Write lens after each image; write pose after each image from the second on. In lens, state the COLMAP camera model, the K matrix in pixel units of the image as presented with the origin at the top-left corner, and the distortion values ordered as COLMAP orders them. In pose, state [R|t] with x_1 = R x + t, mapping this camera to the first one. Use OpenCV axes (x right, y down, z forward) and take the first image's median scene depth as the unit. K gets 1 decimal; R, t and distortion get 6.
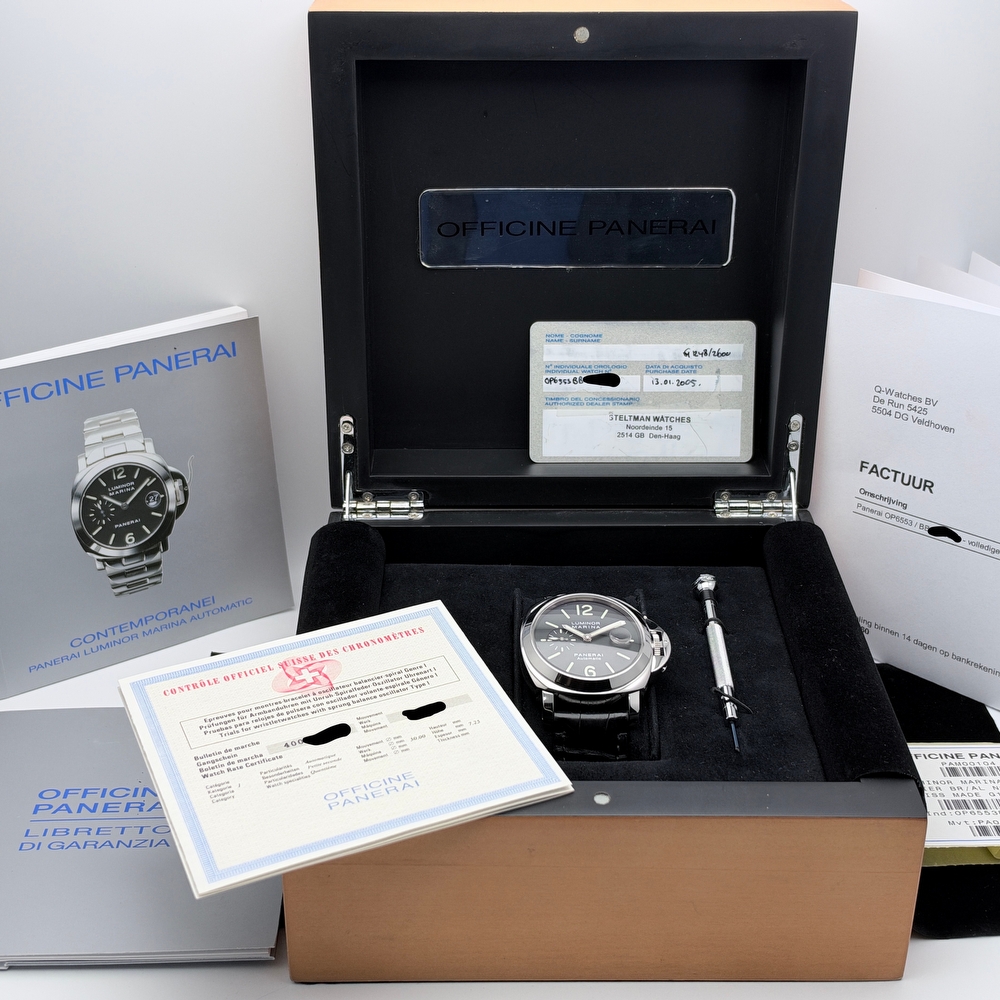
lens RADIAL K [[1592.6, 0, 500.0], [0, 1592.6, 500.0], [0, 0, 1]] dist [0.363081, -1.271294]
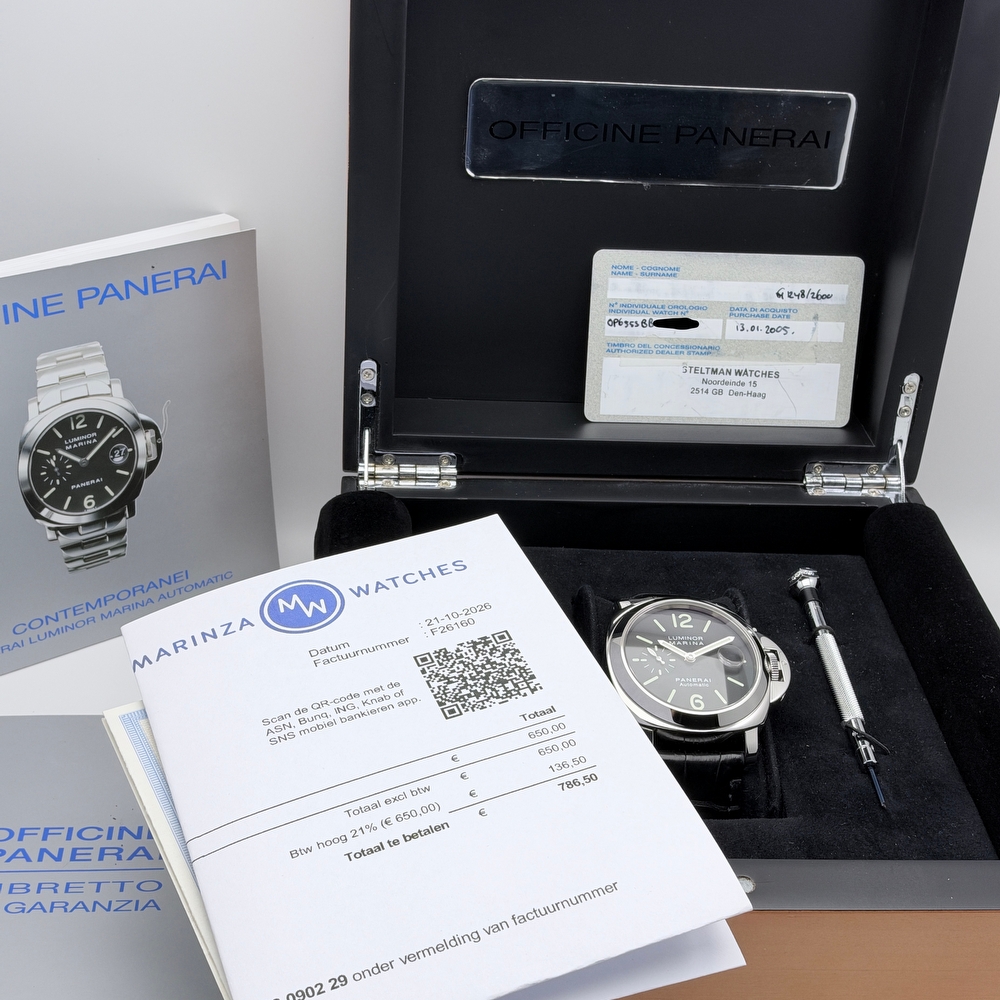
lens RADIAL K [[1592.6, 0, 500.0], [0, 1592.6, 500.0], [0, 0, 1]] dist [0.363081, -1.271294]
pose [[0.995597, 0.023034, 0.090866, -0.100866], [-0.029539, 0.997045, 0.070911, -0.041195], [-0.088964, -0.073283, 0.993335, 0.185178]]
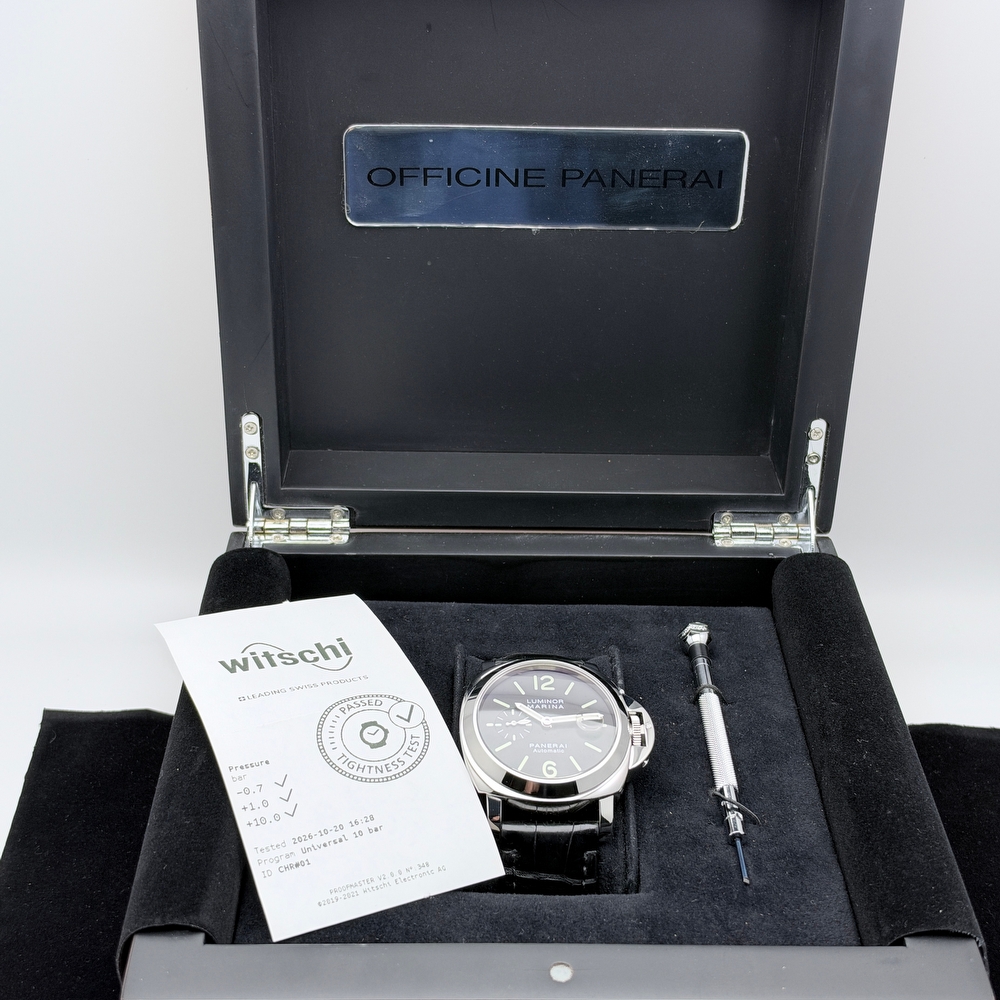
lens RADIAL K [[1592.6, 0, 500.0], [0, 1592.6, 500.0], [0, 0, 1]] dist [0.363081, -1.271294]
pose [[0.999873, 0.013836, 0.007893, 0.021163], [-0.014241, 0.998446, 0.053870, -0.053839], [-0.007135, -0.053975, 0.998517, 0.204635]]
